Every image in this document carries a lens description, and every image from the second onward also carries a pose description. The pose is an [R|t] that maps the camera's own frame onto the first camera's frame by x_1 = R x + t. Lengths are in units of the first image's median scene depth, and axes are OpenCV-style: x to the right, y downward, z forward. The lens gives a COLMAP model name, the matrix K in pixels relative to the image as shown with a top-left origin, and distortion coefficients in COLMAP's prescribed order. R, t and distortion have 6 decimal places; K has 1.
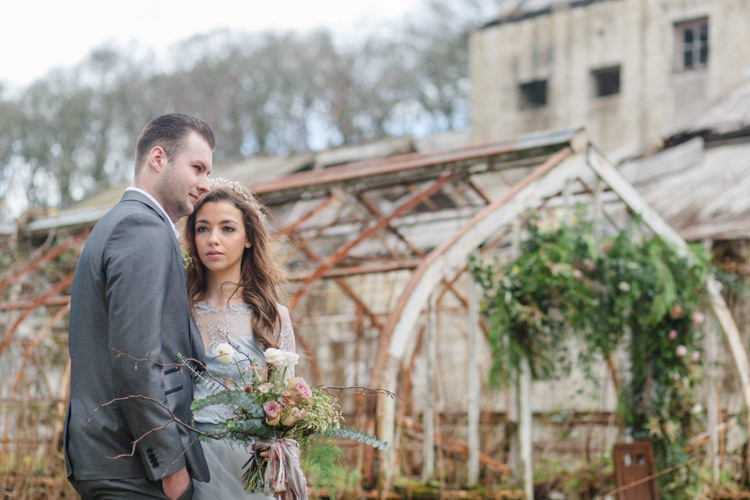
lens RADIAL K [[1818.2, 0, 375.0], [0, 1818.2, 250.0], [0, 0, 1]] dist [0.182297, 0.011682]
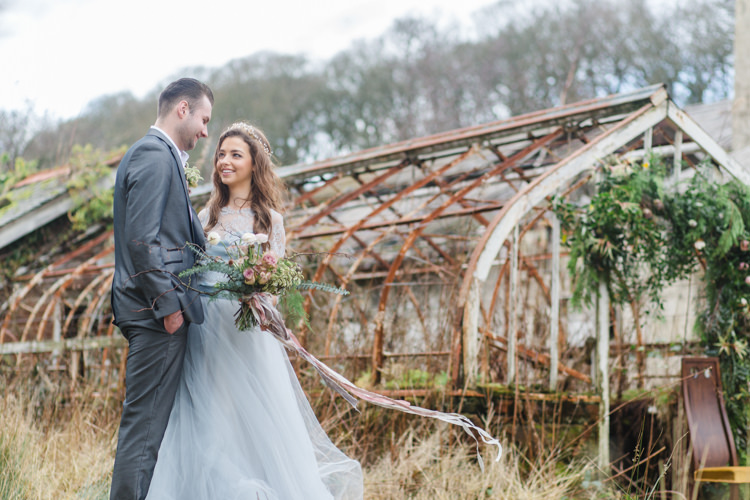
lens RADIAL K [[1911.7, 0, 375.0], [0, 1911.7, 250.0], [0, 0, 1]] dist [0.024728, 0.277426]
pose [[0.986536, -0.001804, -0.163536, 0.140369], [0.003871, 0.999917, 0.012316, 0.022327], [0.163501, -0.012783, 0.986460, -0.234293]]
